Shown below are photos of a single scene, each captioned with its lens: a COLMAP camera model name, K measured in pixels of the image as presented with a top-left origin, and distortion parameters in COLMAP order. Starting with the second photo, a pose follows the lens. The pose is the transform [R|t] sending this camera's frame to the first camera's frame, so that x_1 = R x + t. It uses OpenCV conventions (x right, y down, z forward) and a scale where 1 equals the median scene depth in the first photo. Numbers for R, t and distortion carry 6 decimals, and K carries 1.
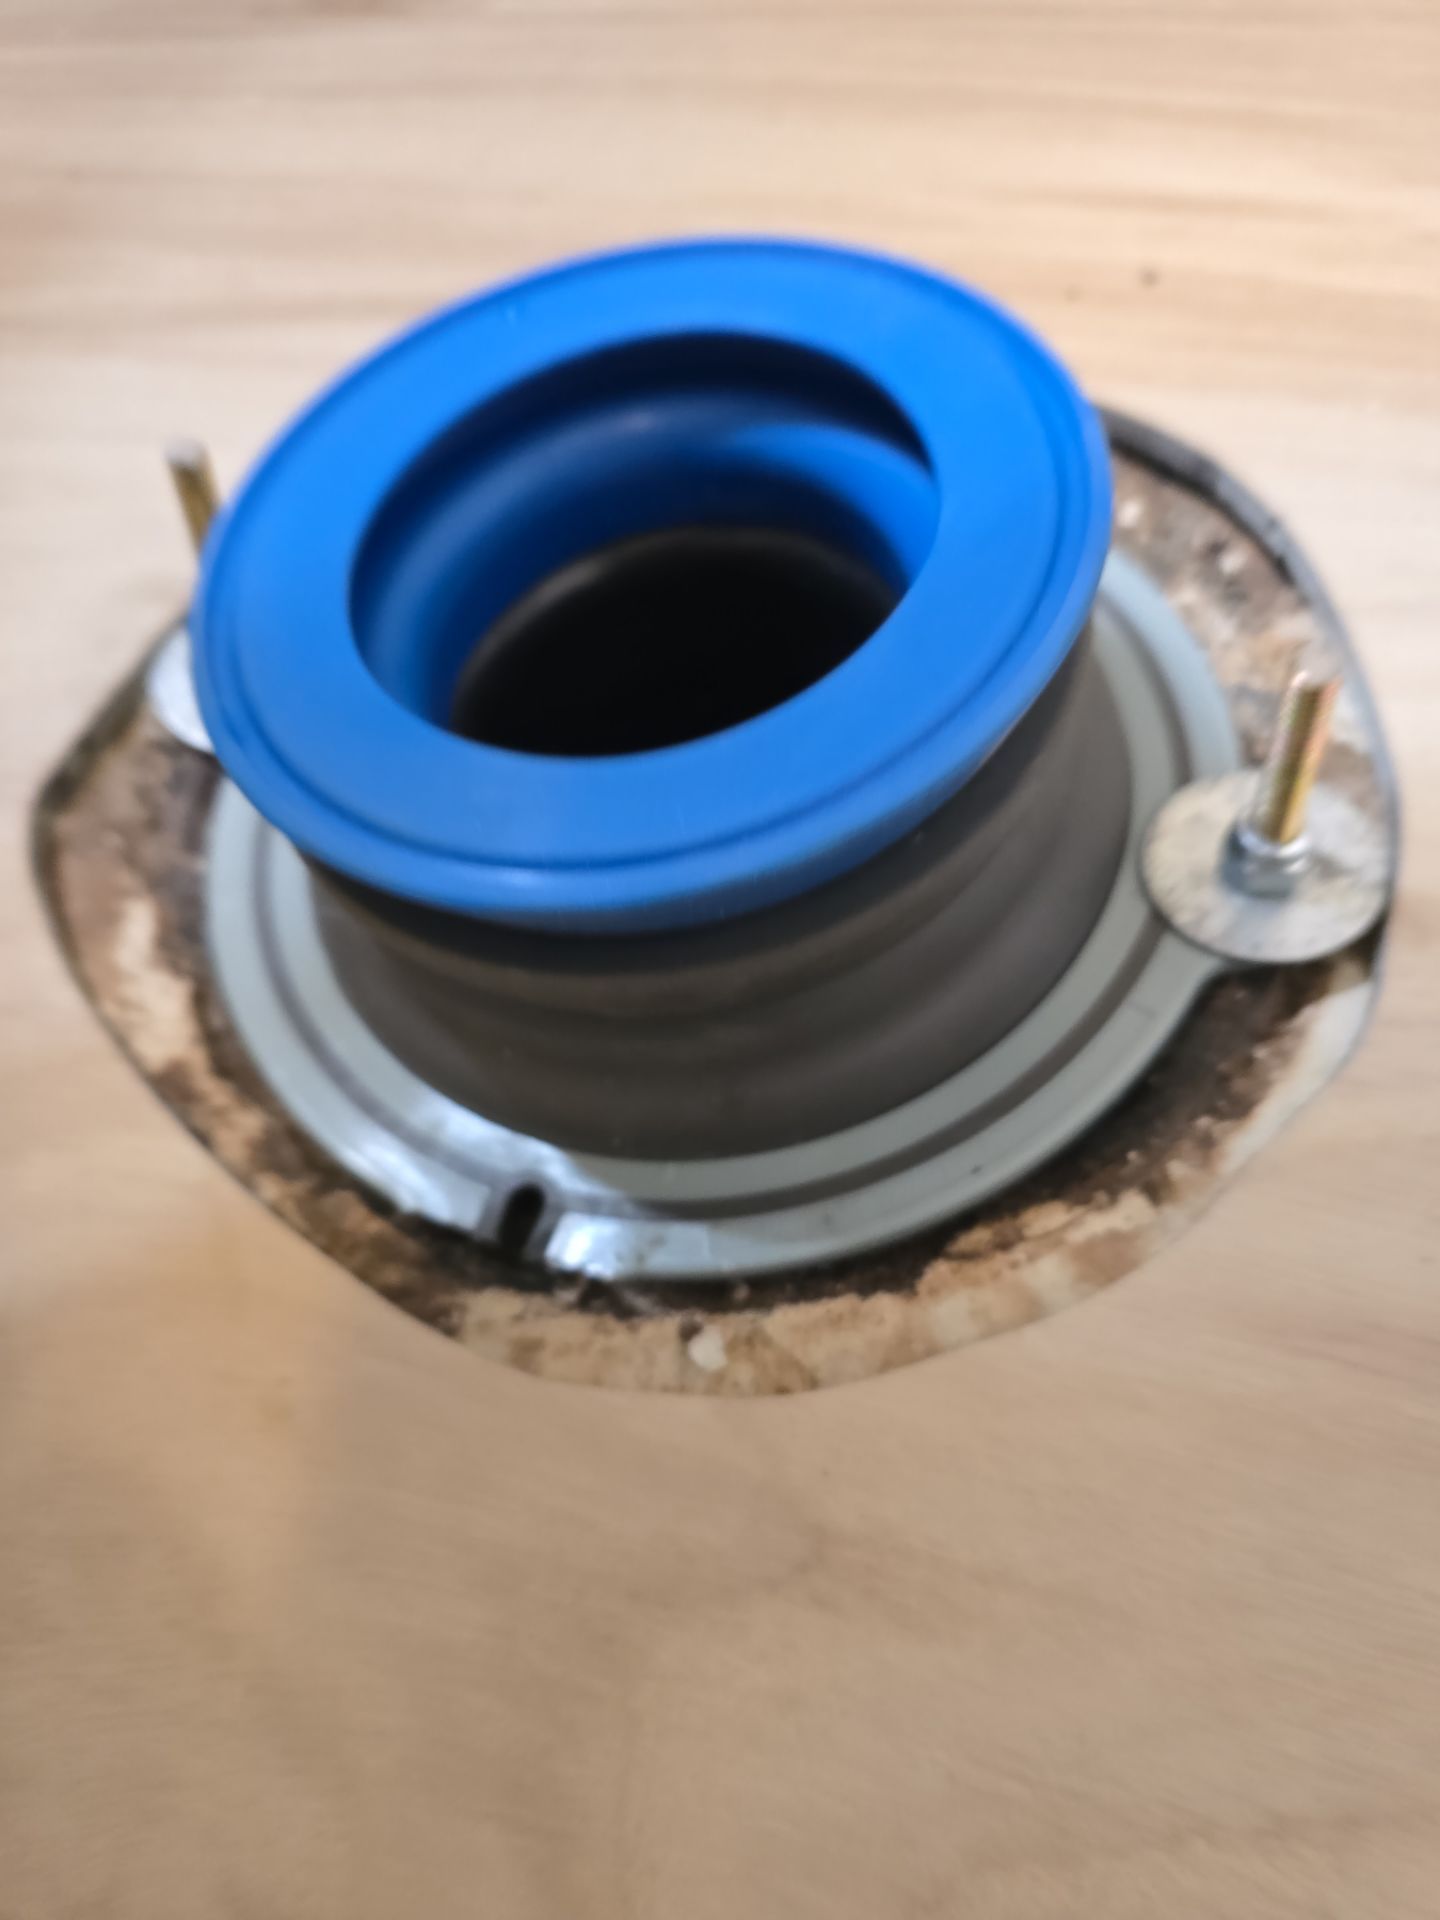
lens RADIAL K [[1324.1, 0, 725.8], [0, 1324.1, 972.3], [0, 0, 1]] dist [-0.031598, -0.006200]
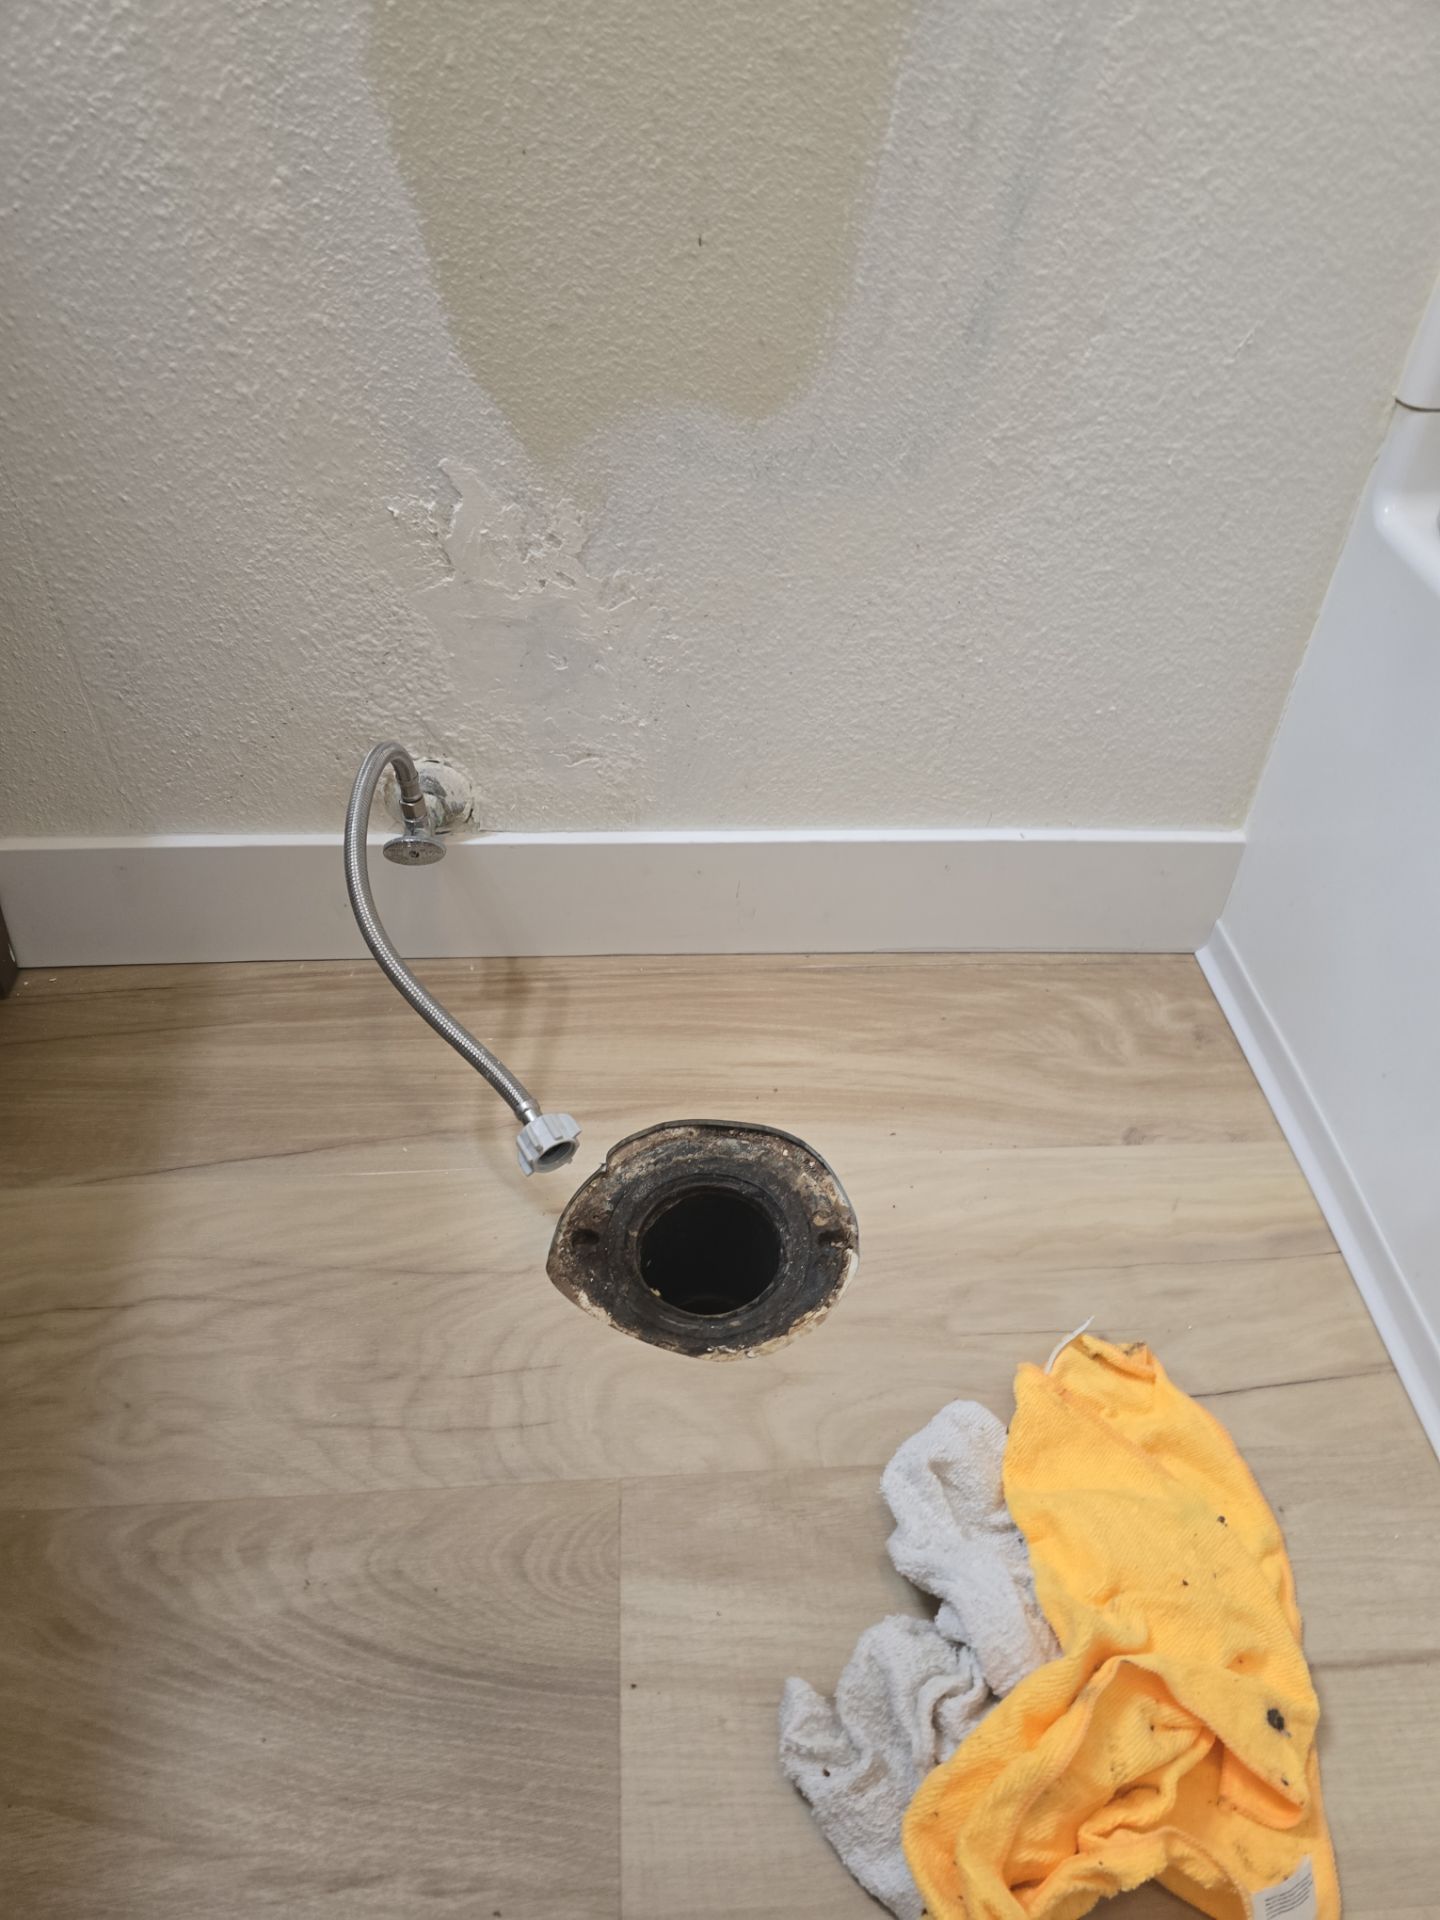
lens RADIAL K [[1254.4, 0, 727.9], [0, 1254.4, 957.4], [0, 0, 1]] dist [0.024945, -0.026059]
pose [[0.943446, -0.101157, 0.315716, -1.378131], [0.194835, 0.939680, -0.281142, 0.186716], [-0.268233, 0.326755, 0.906246, -3.591062]]
